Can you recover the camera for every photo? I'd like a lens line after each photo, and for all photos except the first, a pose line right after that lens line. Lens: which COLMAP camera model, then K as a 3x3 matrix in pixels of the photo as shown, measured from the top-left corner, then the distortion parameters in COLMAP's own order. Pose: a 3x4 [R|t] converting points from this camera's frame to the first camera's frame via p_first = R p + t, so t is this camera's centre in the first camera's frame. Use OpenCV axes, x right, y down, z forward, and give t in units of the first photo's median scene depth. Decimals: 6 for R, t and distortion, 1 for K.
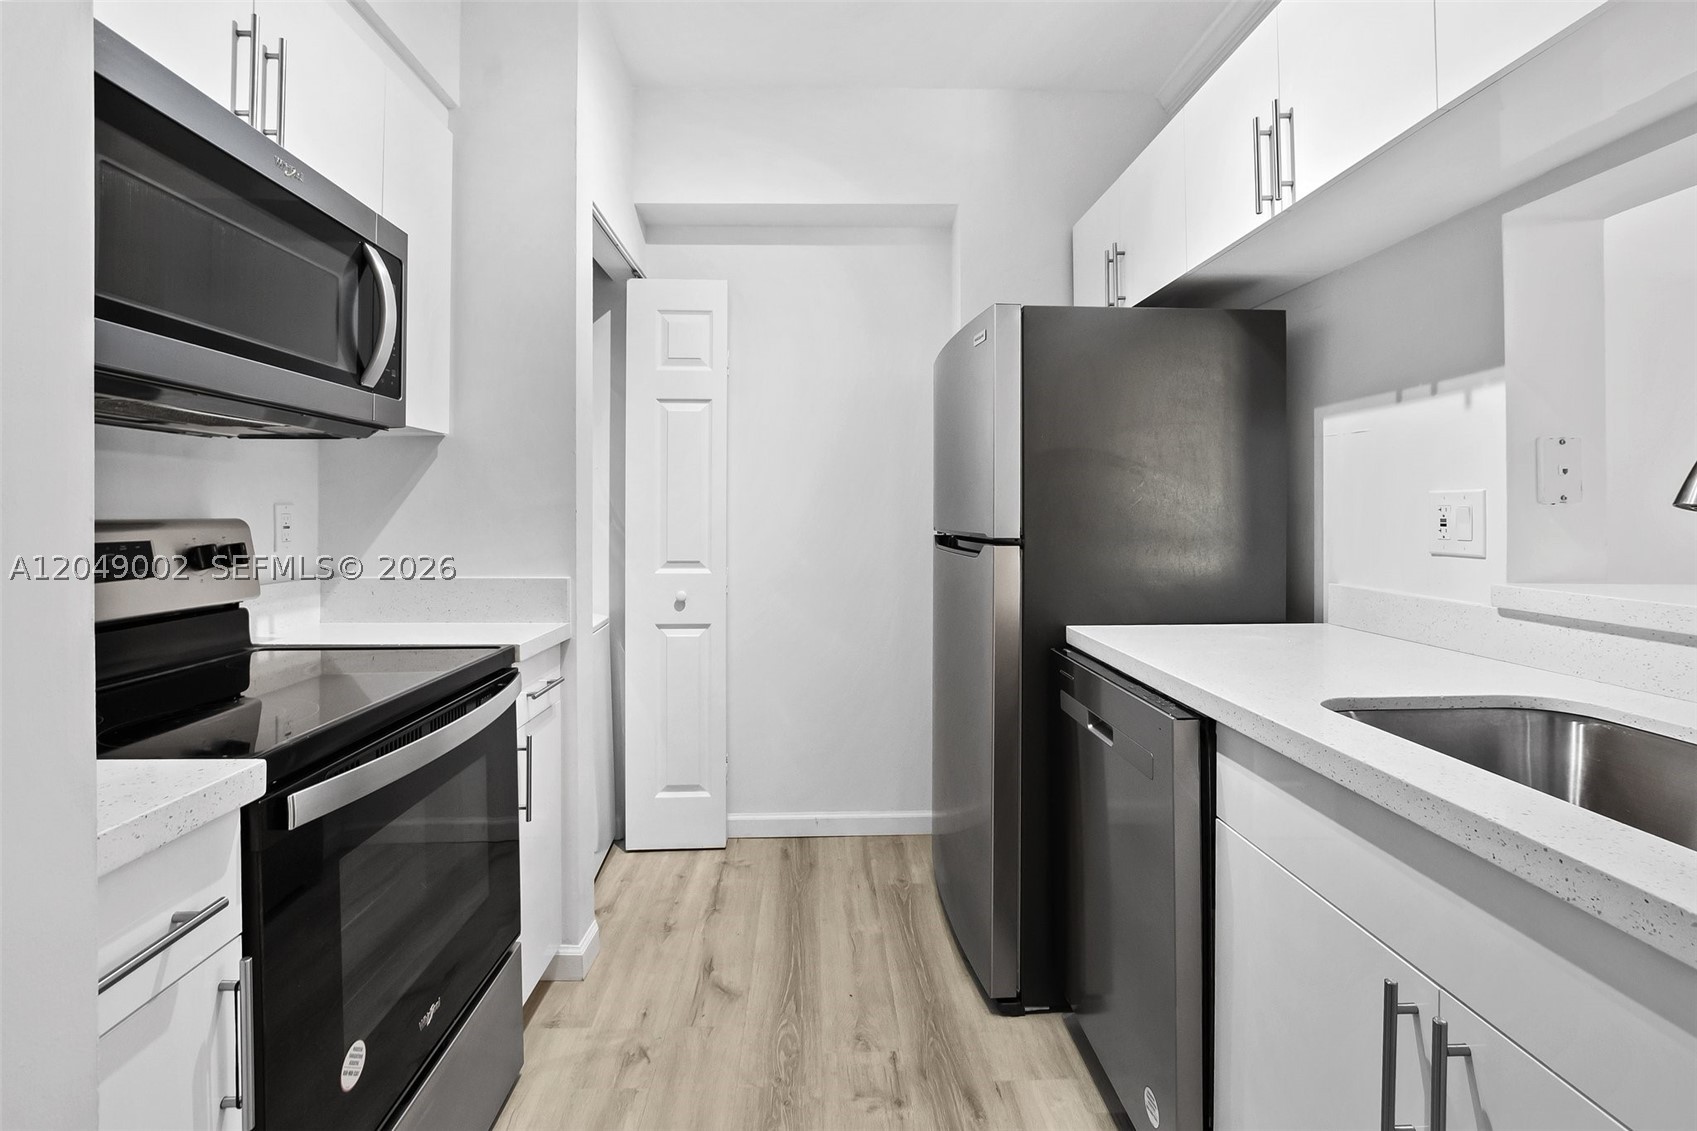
lens RADIAL K [[783.4, 0, 851.8], [0, 783.4, 517.6], [0, 0, 1]] dist [-0.004237, -0.000547]
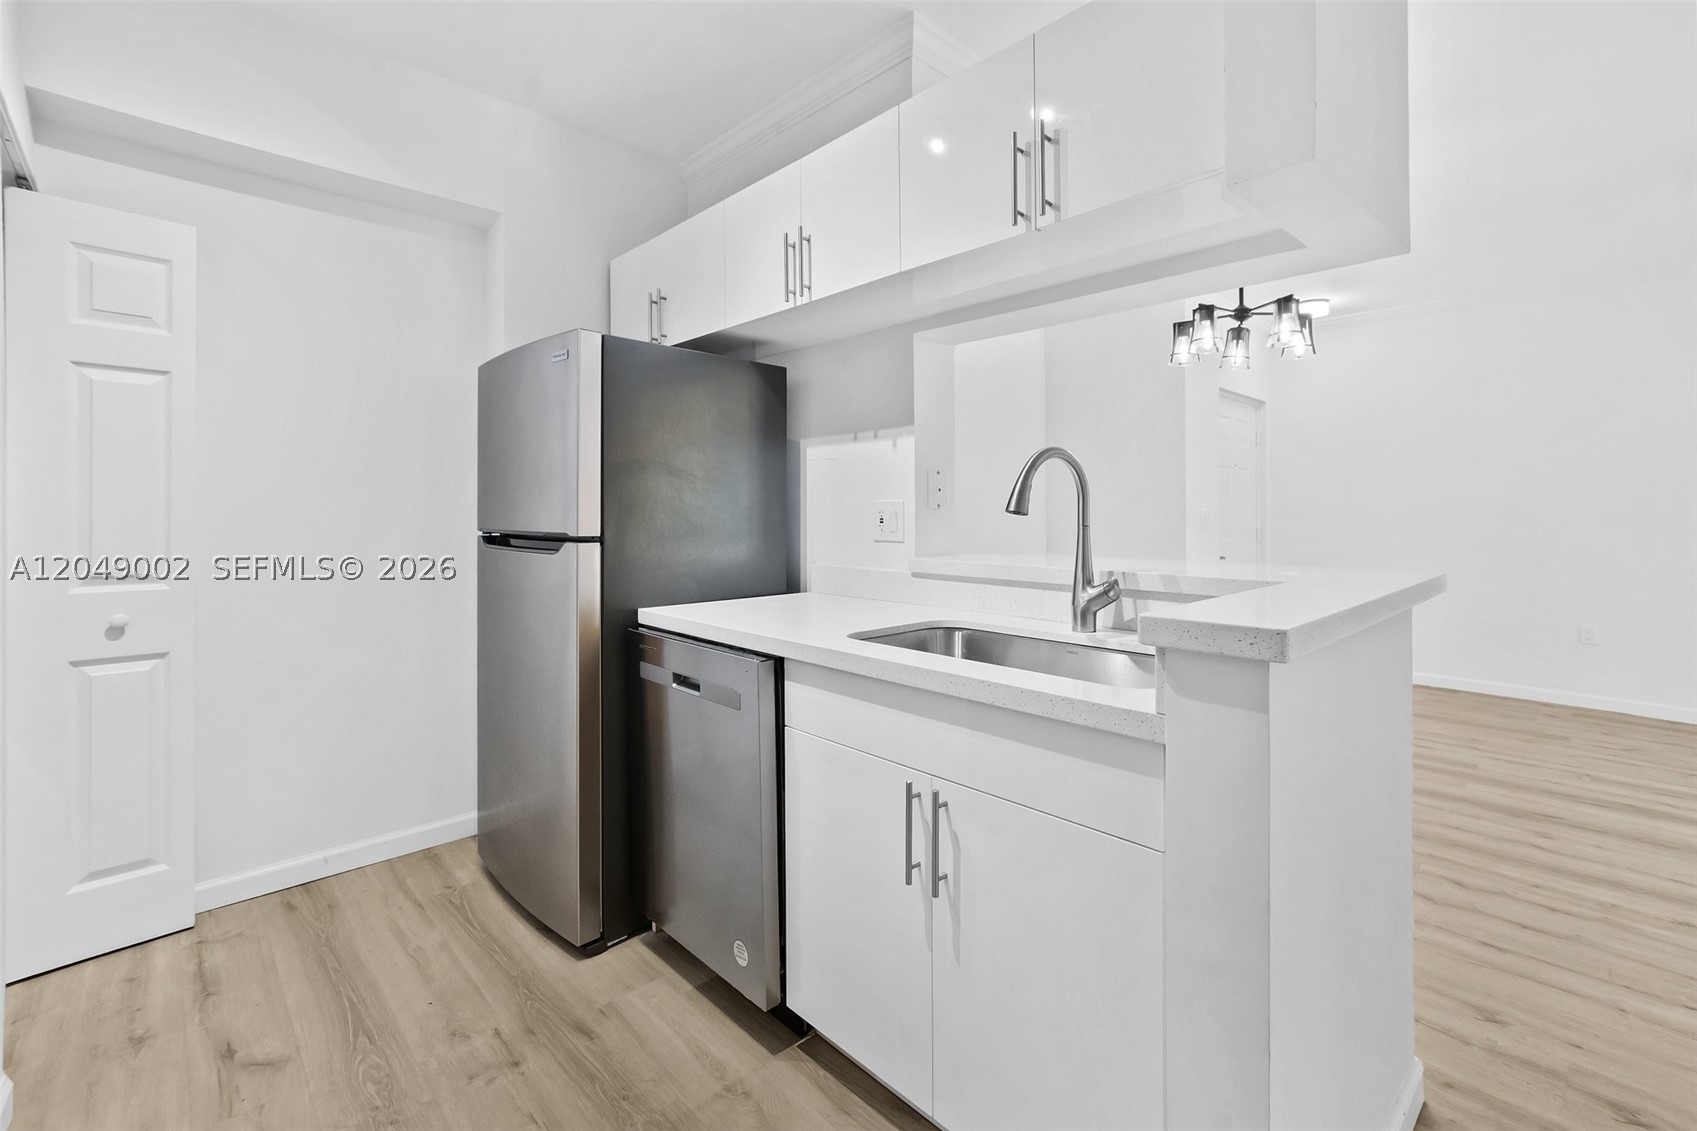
lens RADIAL K [[733.4, 0, 894.4], [0, 733.4, 518.1], [0, 0, 1]] dist [0.016773, 0.005977]
pose [[0.730075, -0.001998, 0.683364, -0.213326], [0.002377, 0.999997, 0.000384, 0.000730], [-0.683362, 0.001344, 0.730078, -0.085618]]
